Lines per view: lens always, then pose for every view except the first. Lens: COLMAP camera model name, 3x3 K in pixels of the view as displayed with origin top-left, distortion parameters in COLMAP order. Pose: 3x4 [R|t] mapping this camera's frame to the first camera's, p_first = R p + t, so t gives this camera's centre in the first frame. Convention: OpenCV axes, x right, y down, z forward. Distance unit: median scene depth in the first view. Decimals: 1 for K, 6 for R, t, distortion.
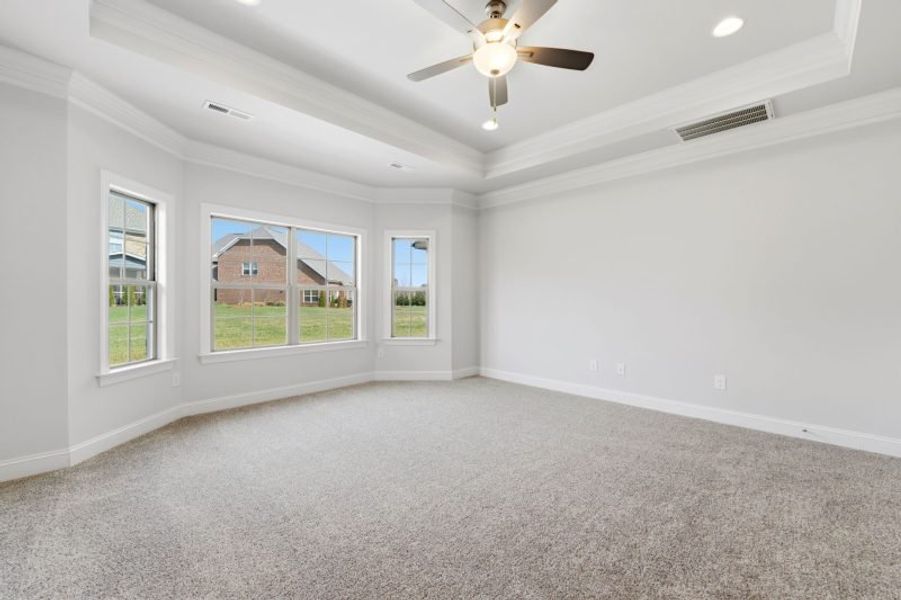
lens RADIAL K [[367.7, 0, 453.2], [0, 367.7, 299.2], [0, 0, 1]] dist [0.001136, 0.000218]
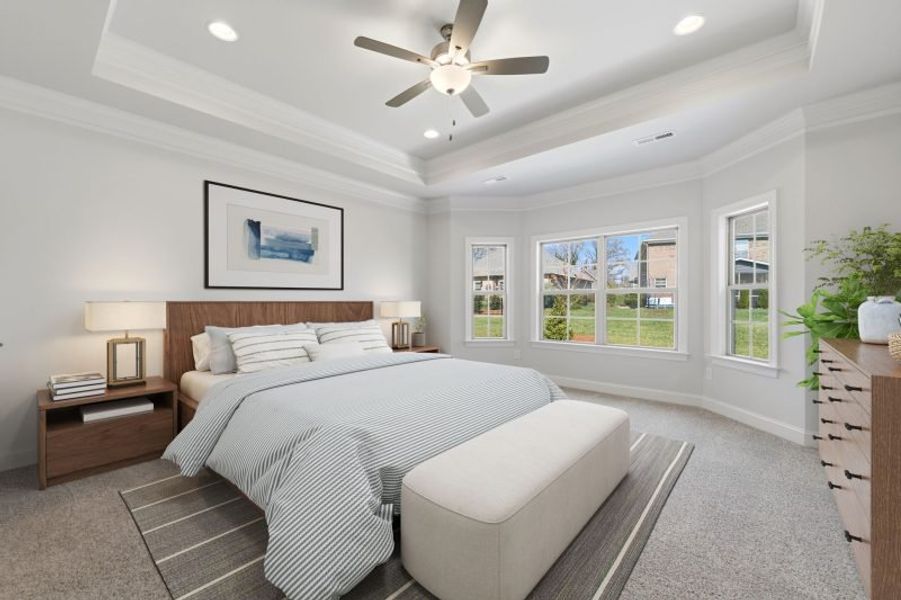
lens RADIAL K [[367.7, 0, 453.2], [0, 367.7, 299.2], [0, 0, 1]] dist [0.001136, 0.000218]
pose [[0.057339, -0.009332, -0.998311, 0.568266], [0.000676, 0.999956, -0.009309, -0.000246], [0.998355, -0.000141, 0.057343, 0.460870]]
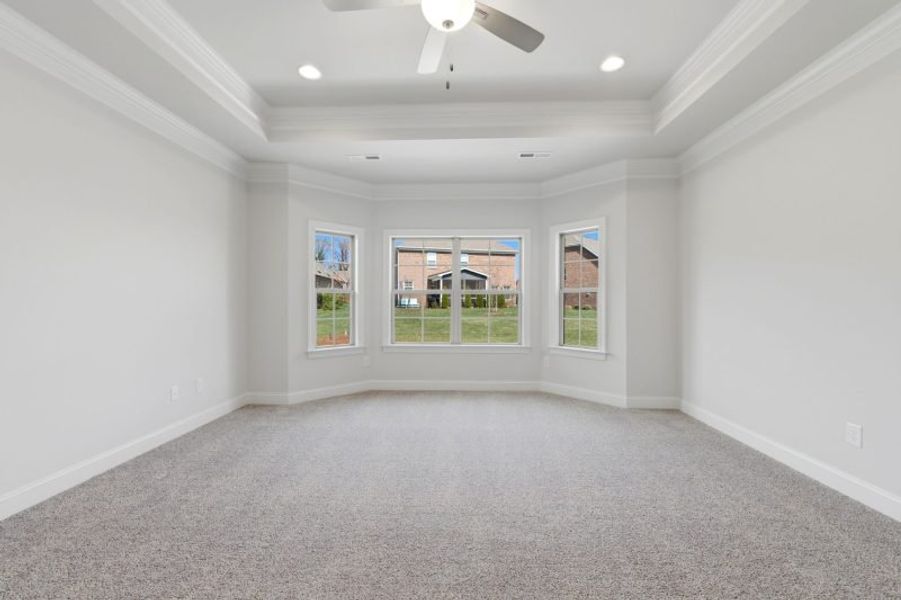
lens RADIAL K [[368.1, 0, 450.5], [0, 368.1, 302.2], [0, 0, 1]] dist [0.015561, 0.000121]
pose [[0.668308, -0.001055, -0.743884, 0.348244], [-0.000425, 0.999998, -0.001800, -0.000406], [0.743885, 0.001519, 0.668306, 0.223958]]
